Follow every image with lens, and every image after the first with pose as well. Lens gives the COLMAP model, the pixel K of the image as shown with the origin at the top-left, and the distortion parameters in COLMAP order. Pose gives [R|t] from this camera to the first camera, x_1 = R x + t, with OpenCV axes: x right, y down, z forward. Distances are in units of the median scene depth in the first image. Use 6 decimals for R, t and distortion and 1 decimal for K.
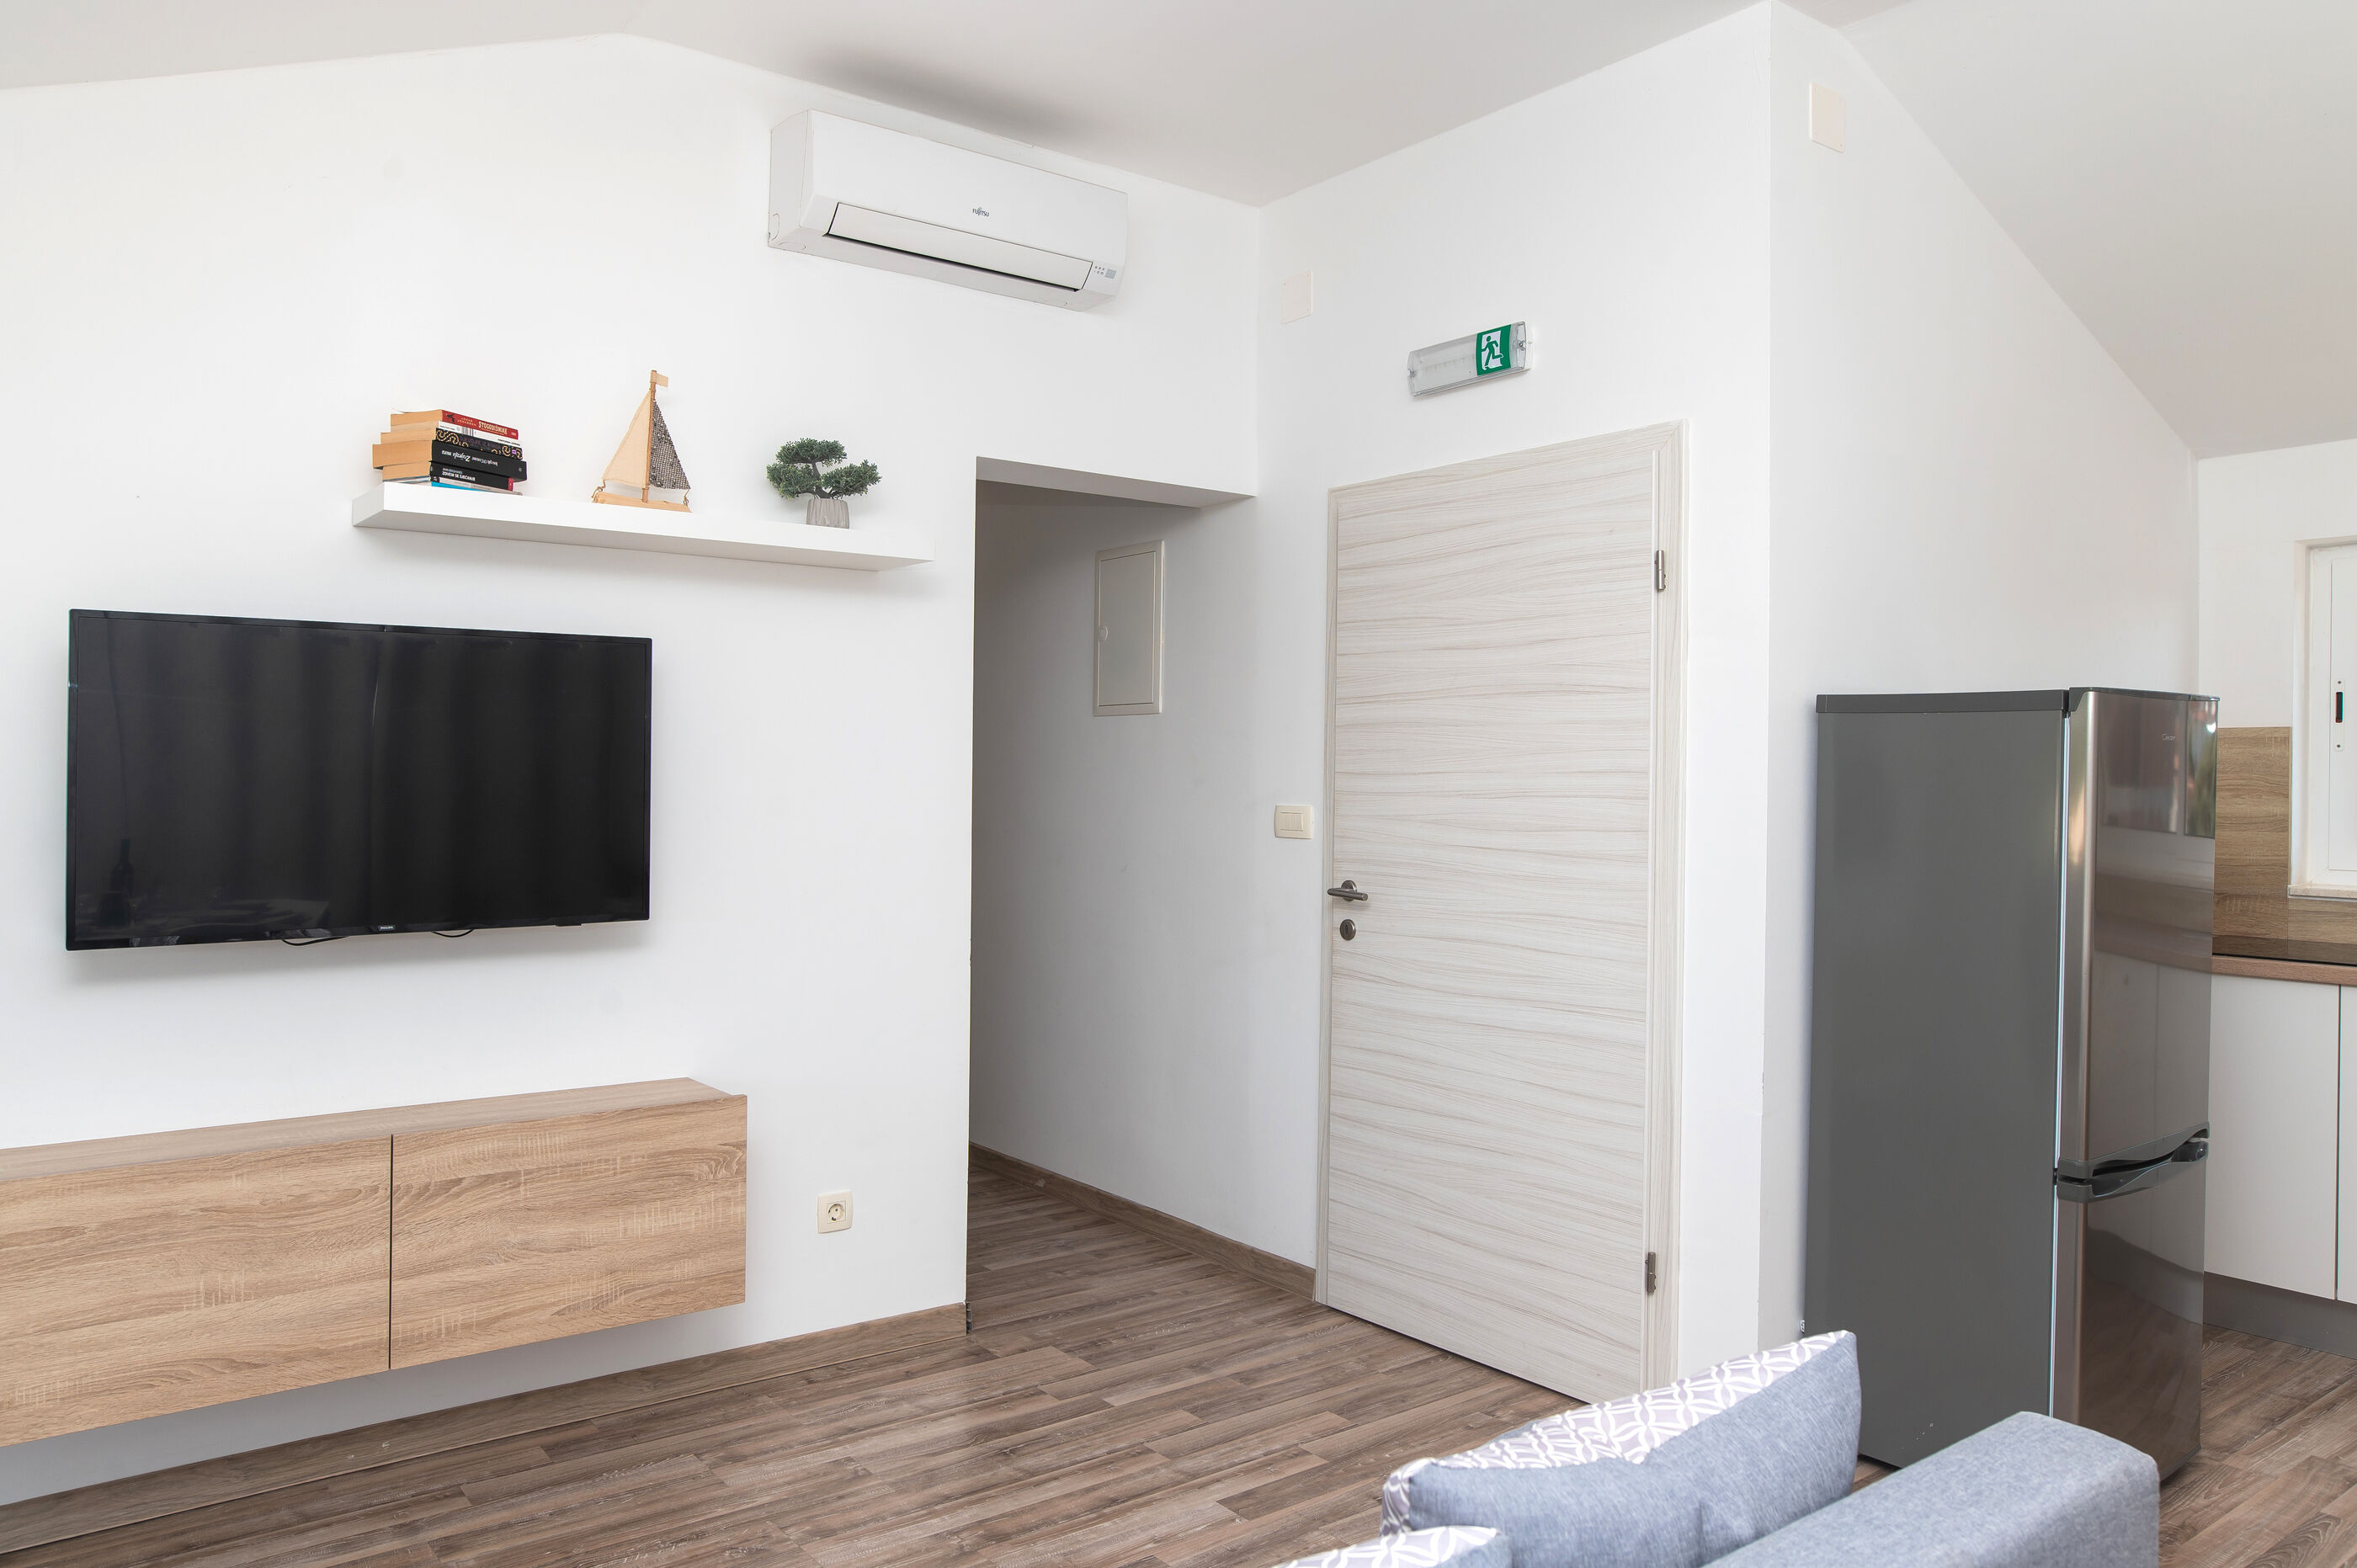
lens RADIAL K [[1661.2, 0, 1183.9], [0, 1661.2, 765.6], [0, 0, 1]] dist [-0.048696, 0.039570]
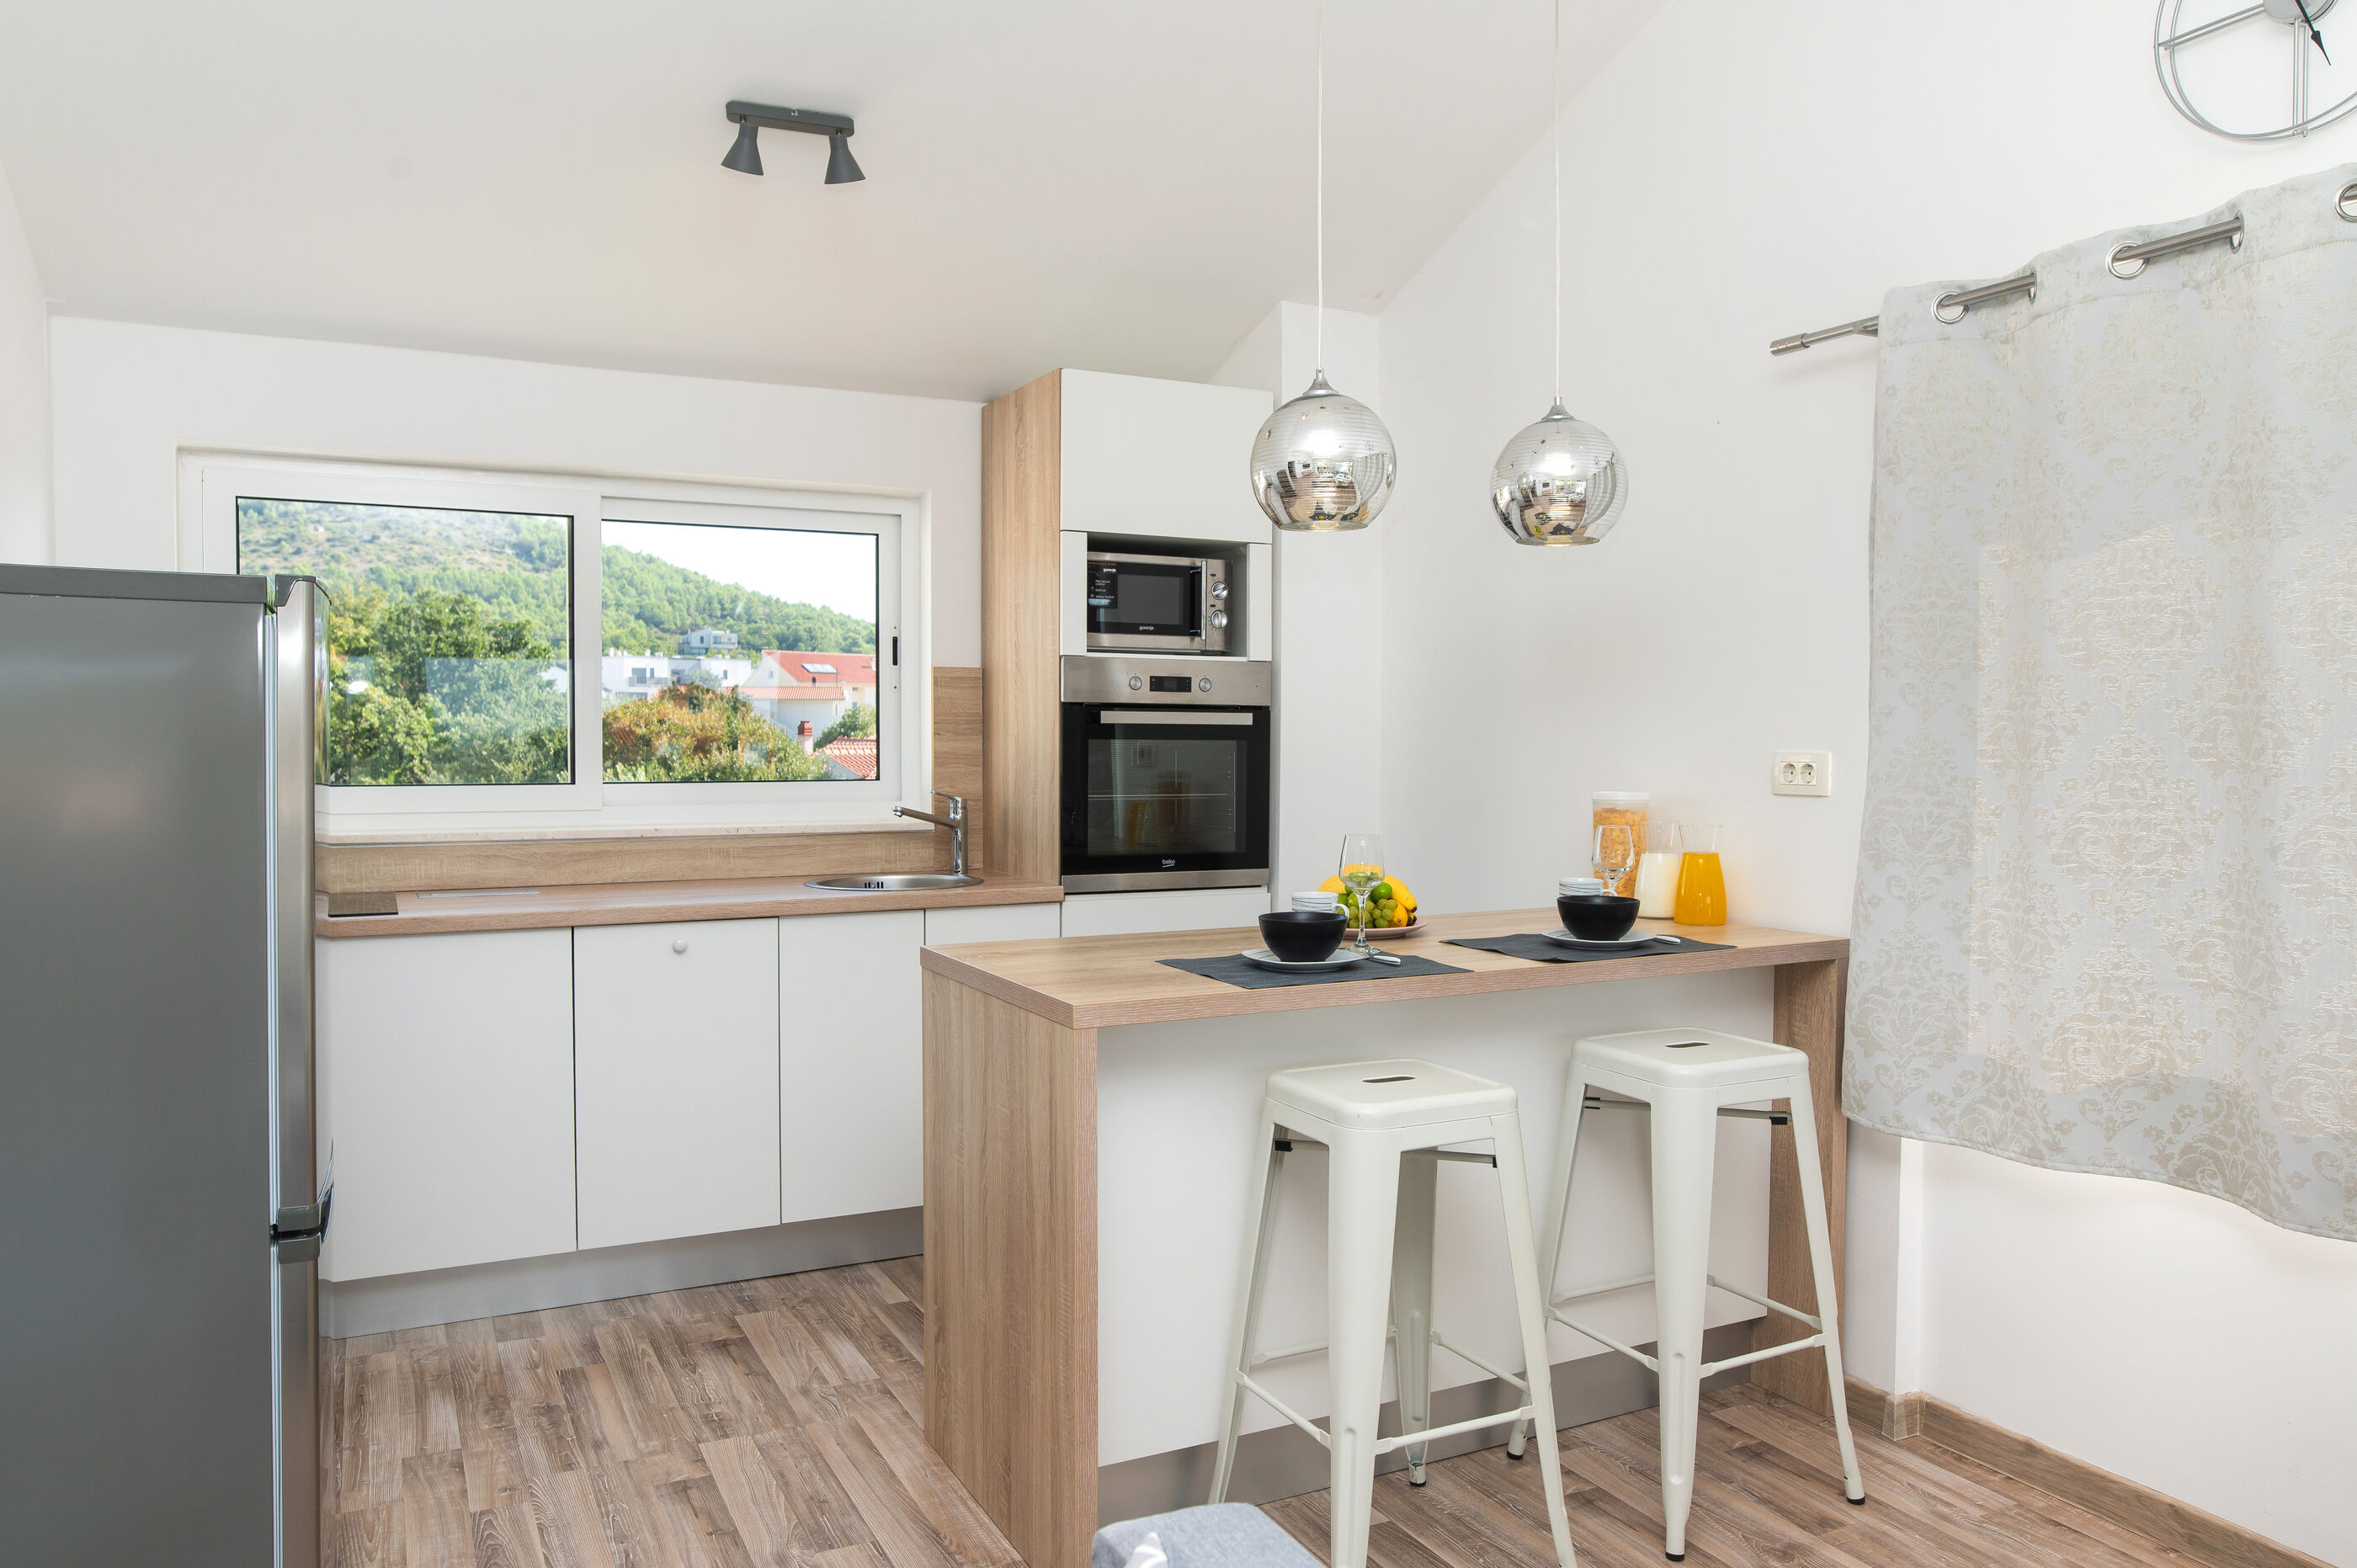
lens RADIAL K [[1644.6, 0, 1194.6], [0, 1644.6, 808.8], [0, 0, 1]] dist [-0.040251, 0.037756]
pose [[0.189080, -0.050335, 0.980671, -0.078071], [-0.001175, 0.998673, 0.051485, 0.015298], [-0.981961, -0.010887, 0.188770, 0.354319]]
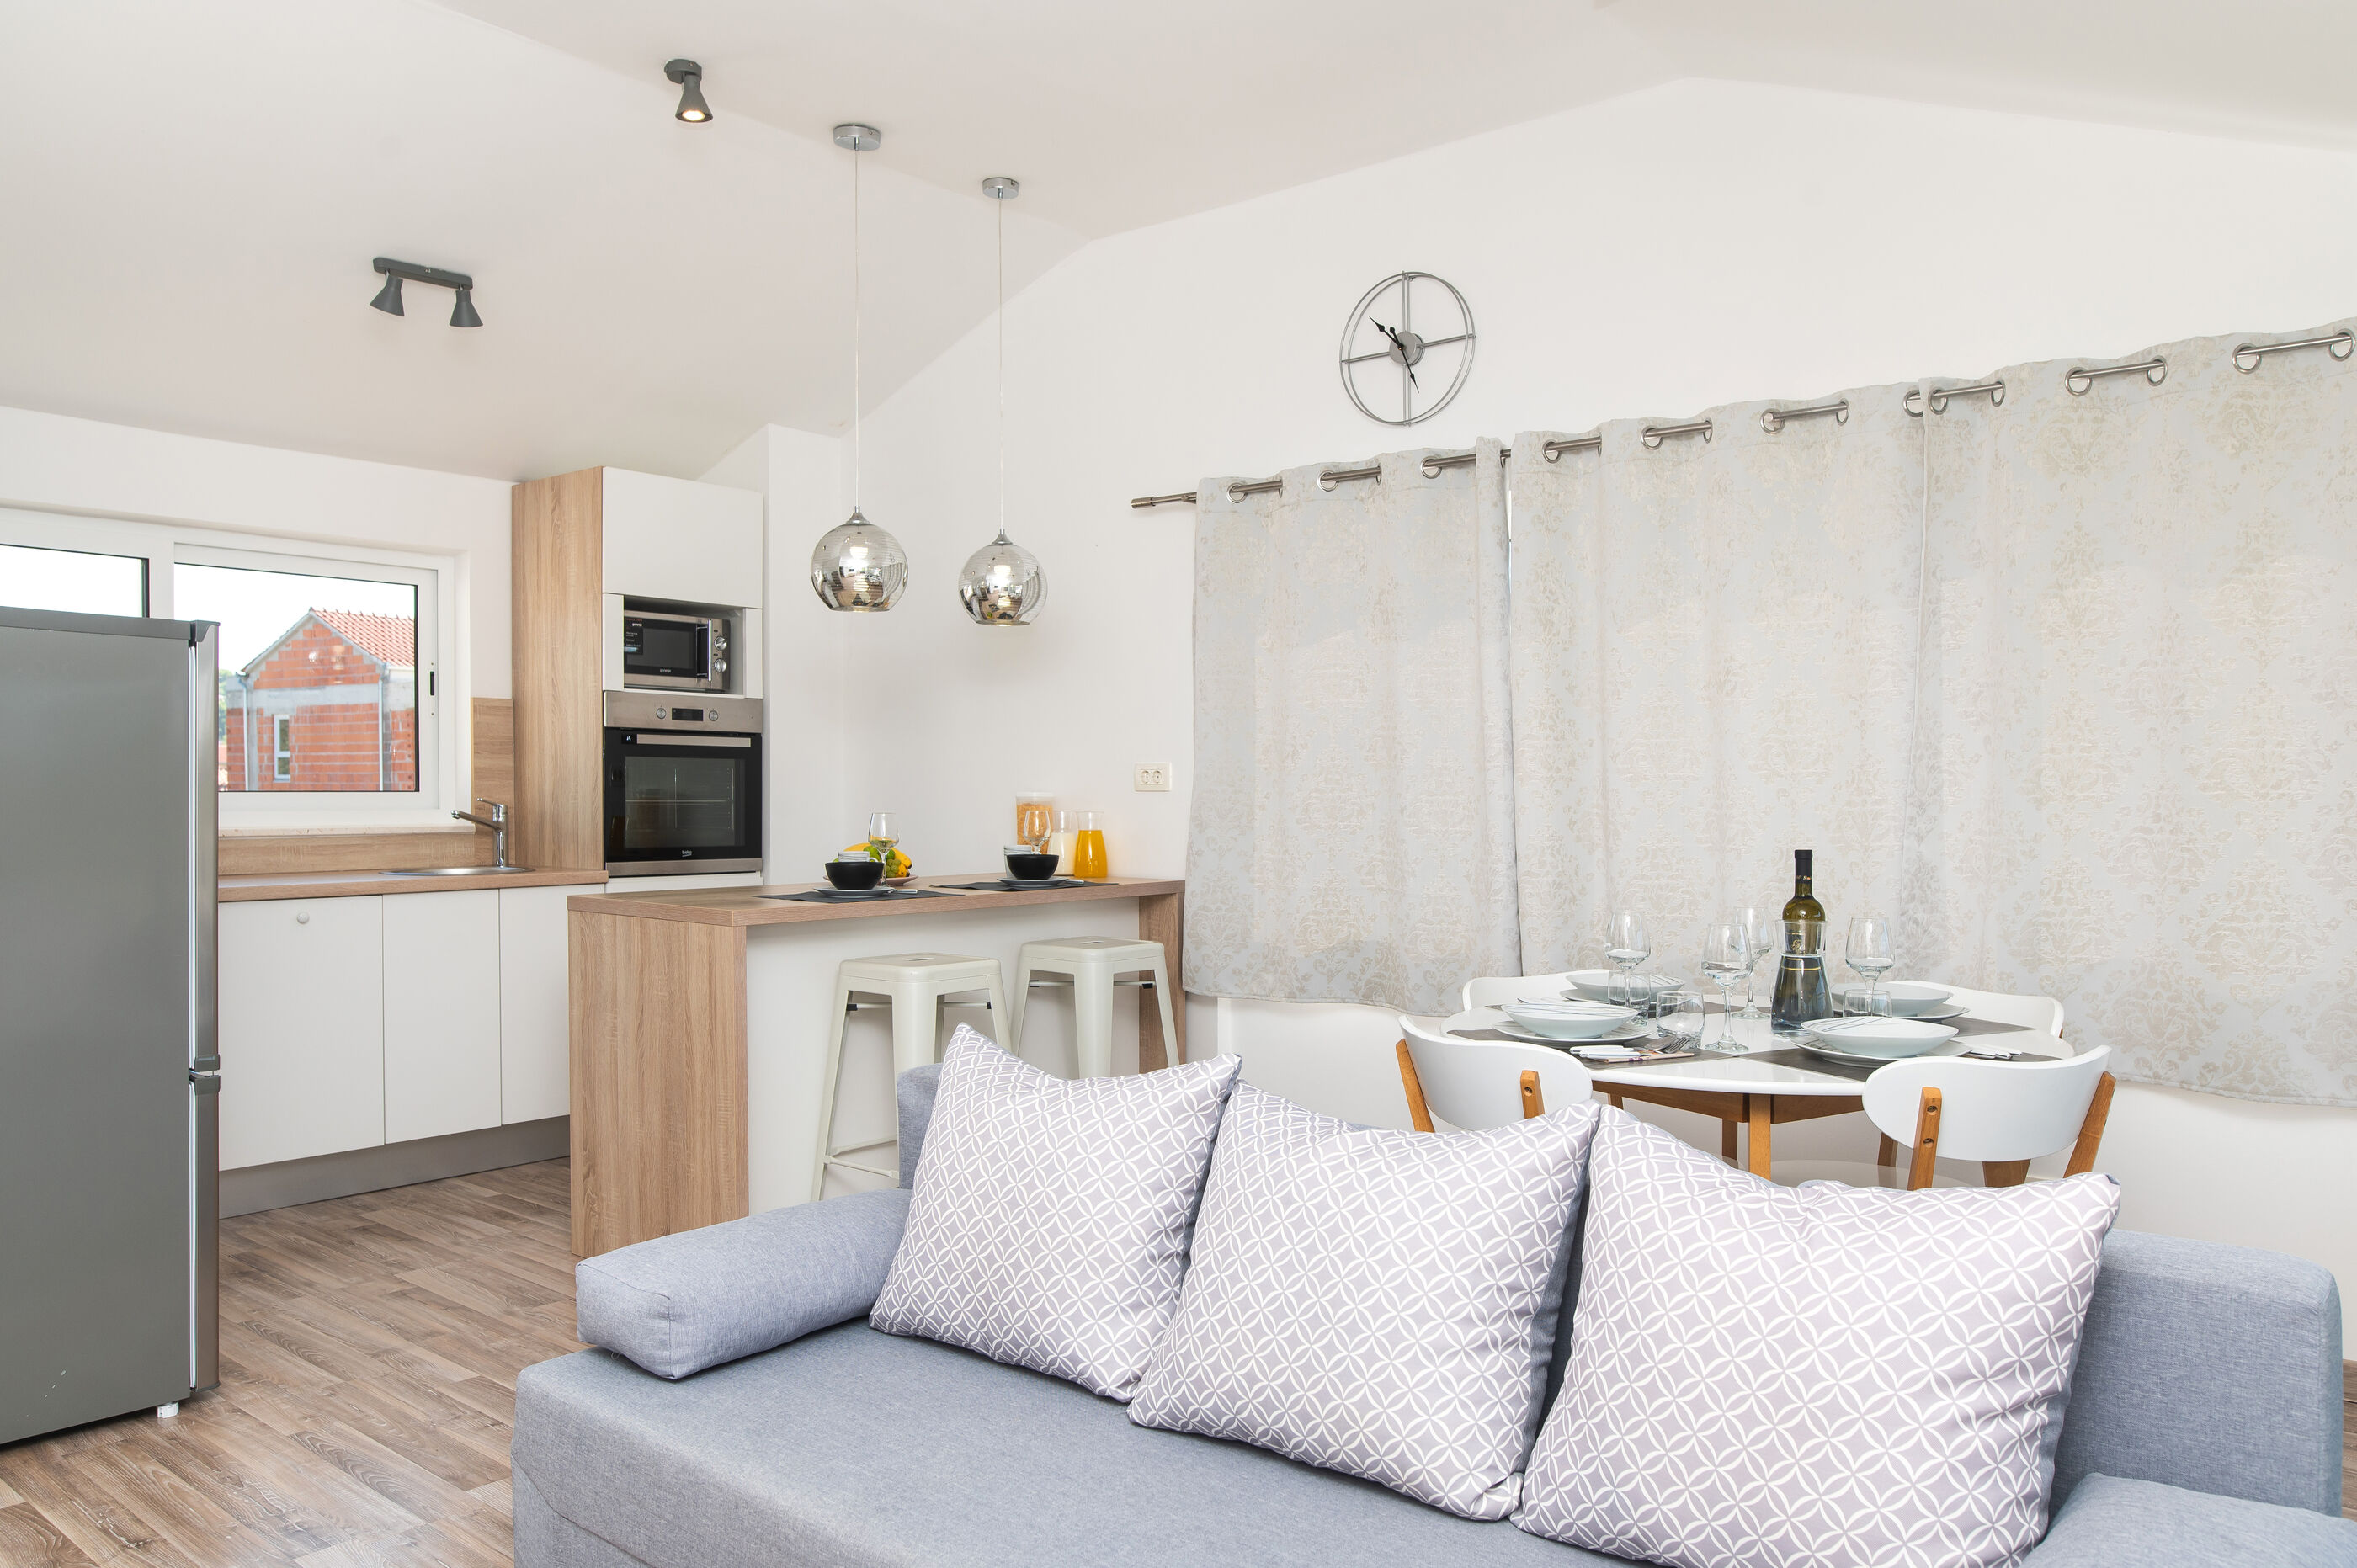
lens RADIAL K [[1693.0, 0, 1220.5], [0, 1693.0, 782.1], [0, 0, 1]] dist [-0.089663, 0.125976]
pose [[-0.235591, -0.006362, 0.971832, -0.544473], [-0.005821, 0.999970, 0.005135, 0.038347], [-0.971835, -0.004447, -0.235621, 0.479546]]
